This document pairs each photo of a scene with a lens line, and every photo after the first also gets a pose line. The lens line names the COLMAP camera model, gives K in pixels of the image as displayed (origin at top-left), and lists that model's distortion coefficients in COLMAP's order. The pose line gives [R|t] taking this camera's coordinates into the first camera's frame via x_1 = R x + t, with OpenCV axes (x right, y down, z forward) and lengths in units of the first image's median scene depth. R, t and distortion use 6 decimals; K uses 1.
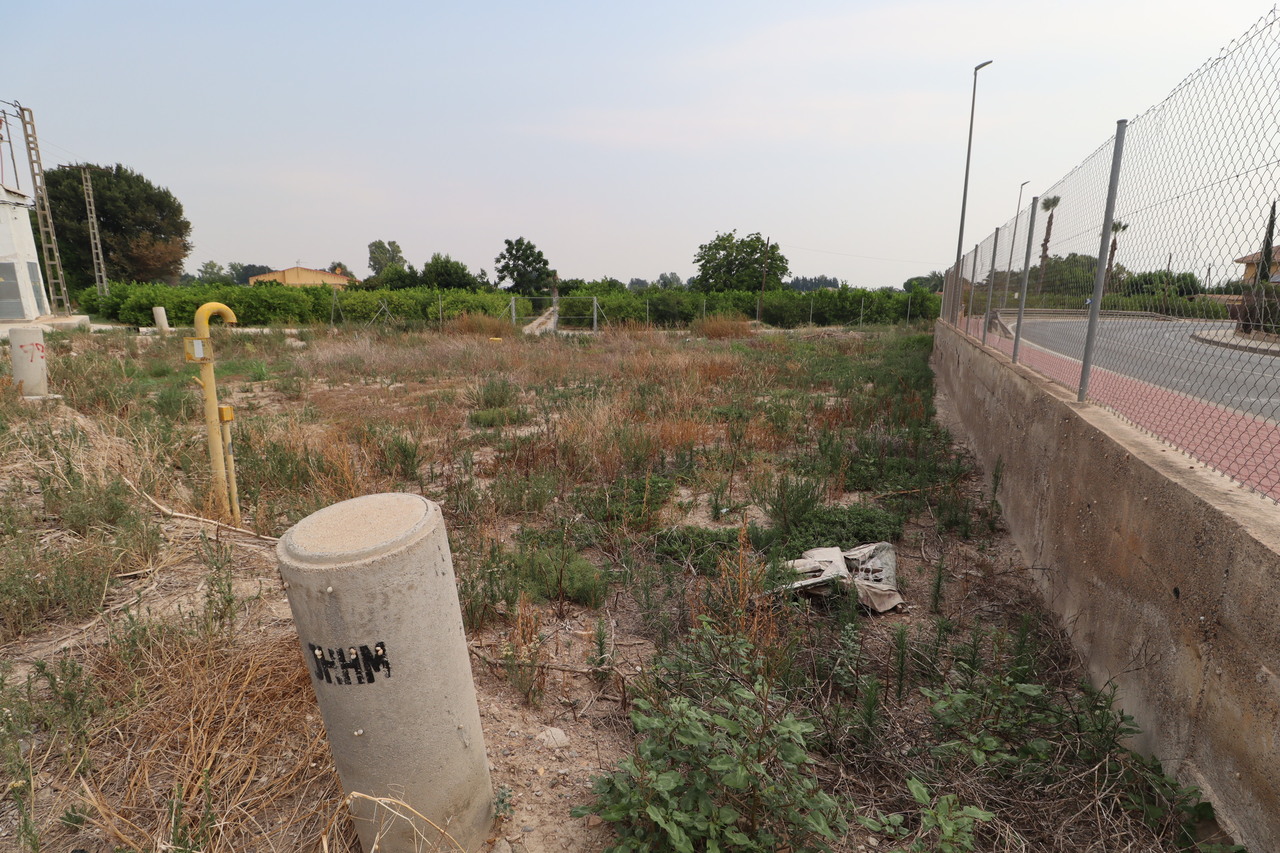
lens RADIAL K [[596.5, 0, 644.8], [0, 596.5, 432.5], [0, 0, 1]] dist [0.003753, -0.015286]
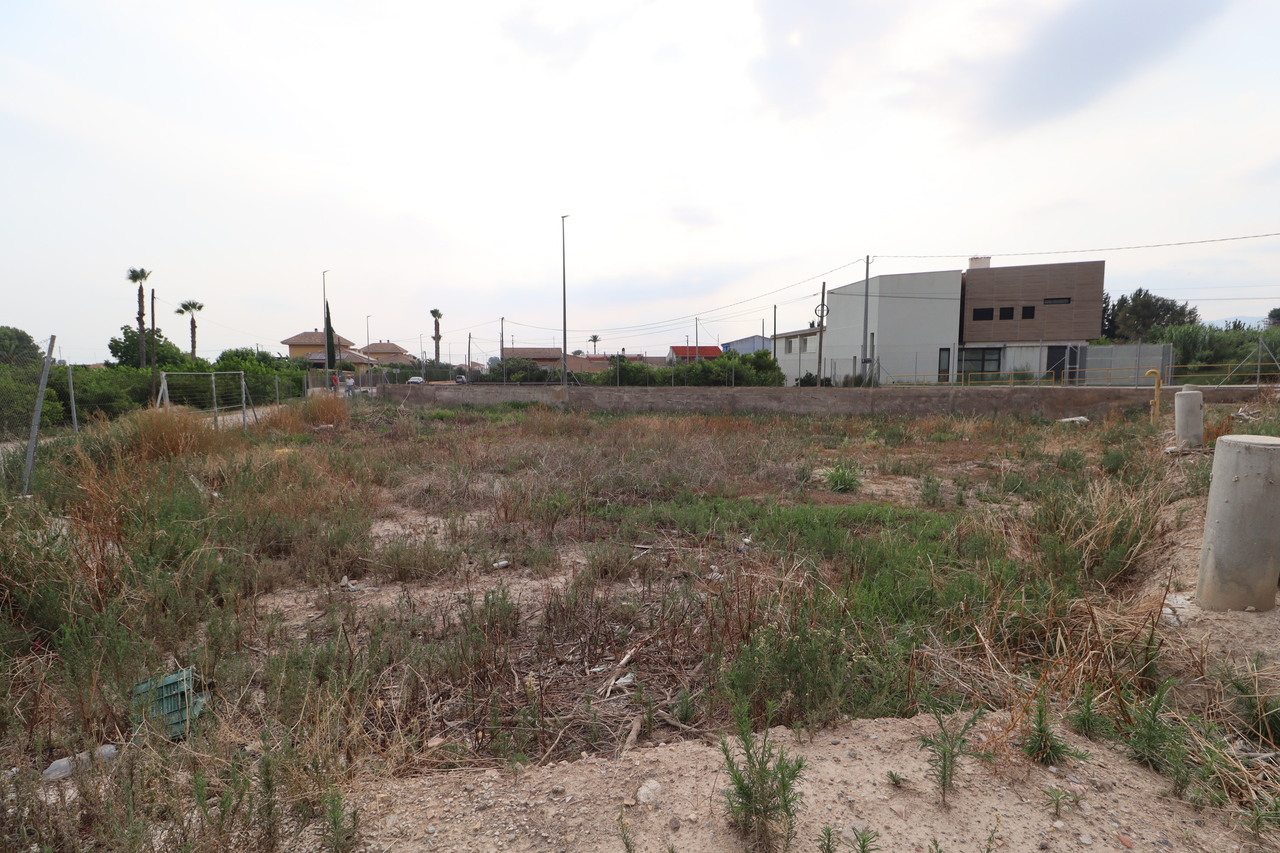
lens RADIAL K [[596.5, 0, 644.8], [0, 596.5, 432.5], [0, 0, 1]] dist [0.003753, -0.015286]
pose [[0.027077, -0.103586, 0.994252, -0.280818], [0.225802, 0.969543, 0.094862, -0.056510], [-0.973797, 0.221936, 0.049642, 0.249071]]
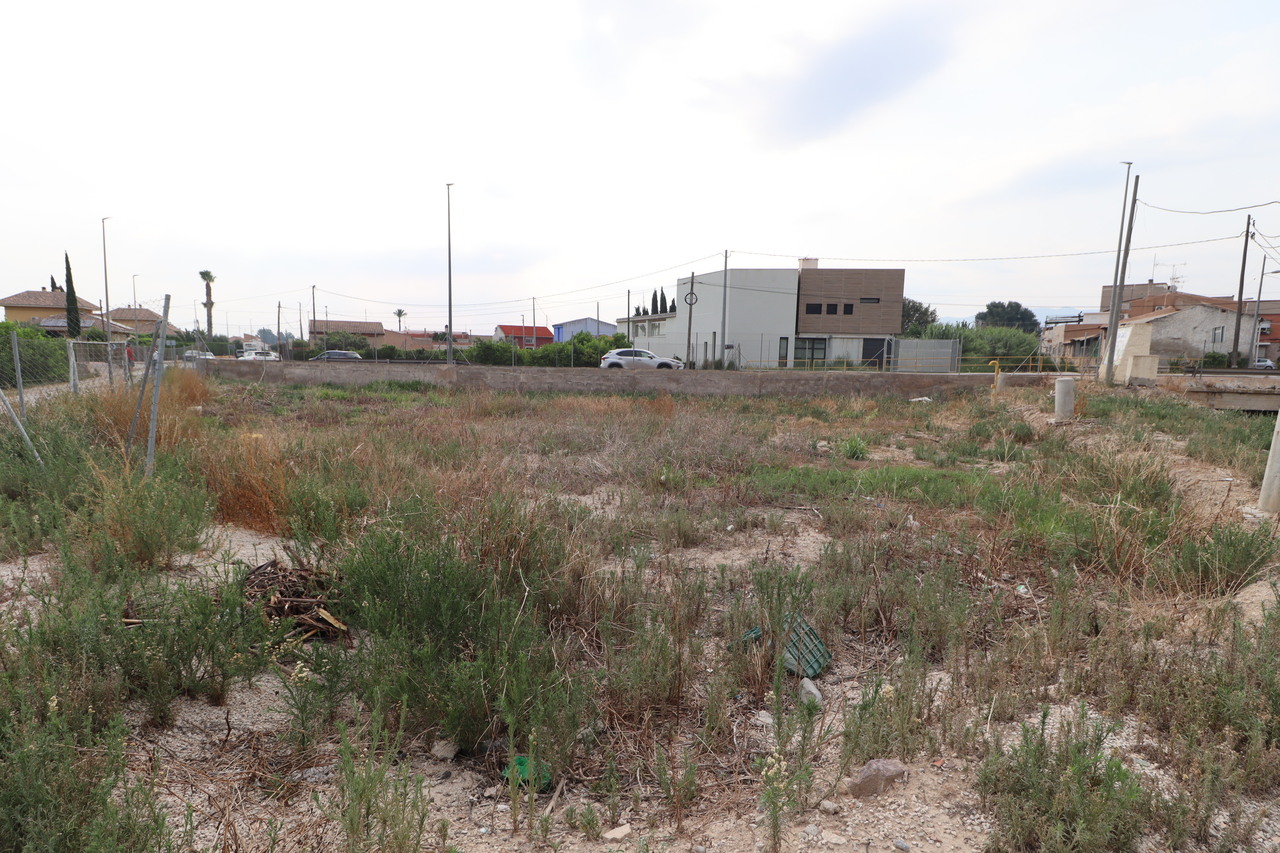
lens RADIAL K [[596.5, 0, 644.8], [0, 596.5, 432.5], [0, 0, 1]] dist [0.003753, -0.015286]
pose [[-0.290127, -0.131983, 0.947843, -0.282254], [0.192390, 0.962179, 0.192868, -0.070333], [-0.937450, 0.238312, -0.253762, 0.311152]]
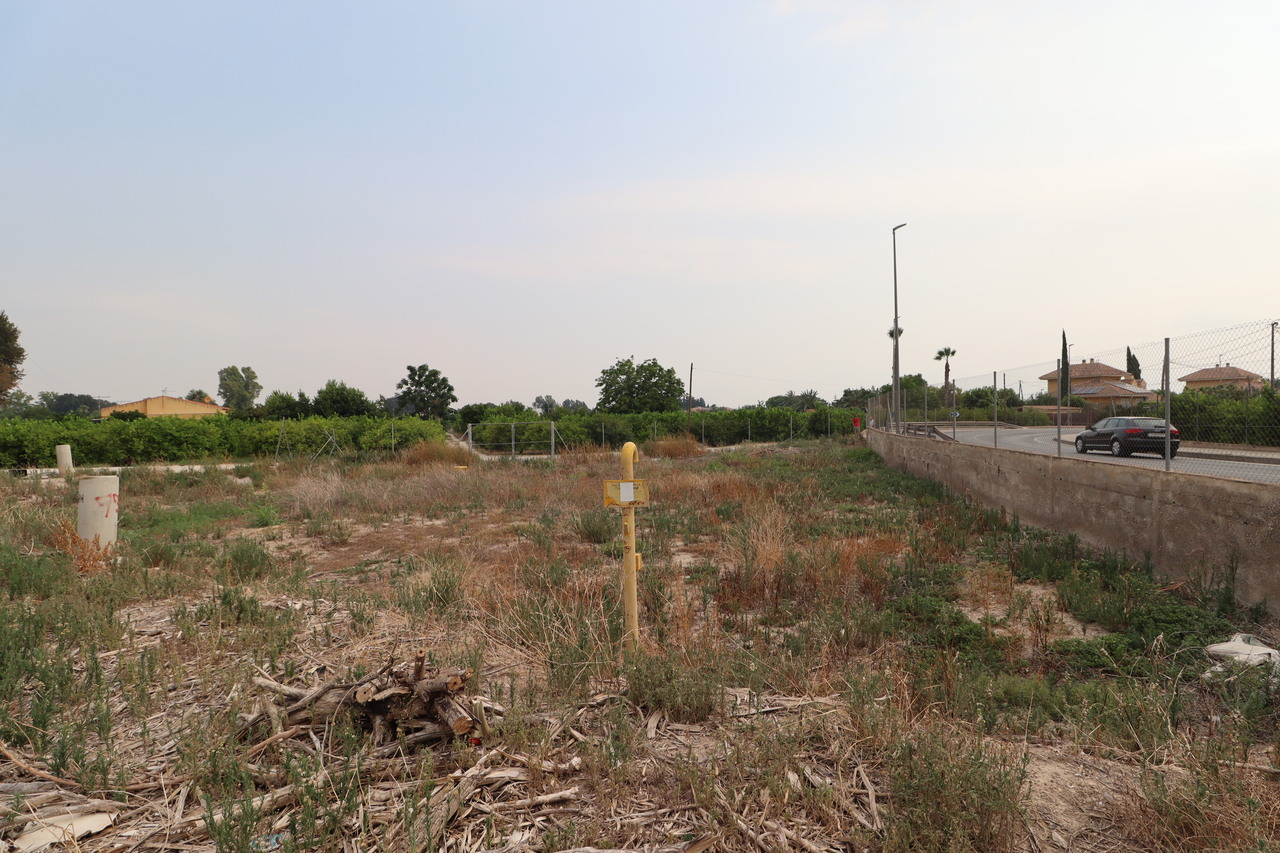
lens RADIAL K [[596.5, 0, 644.8], [0, 596.5, 432.5], [0, 0, 1]] dist [0.003753, -0.015286]
pose [[0.977265, -0.027704, 0.210204, -0.060413], [0.068683, 0.979331, -0.190244, -0.003545], [-0.200589, 0.200356, 0.958969, 0.006092]]
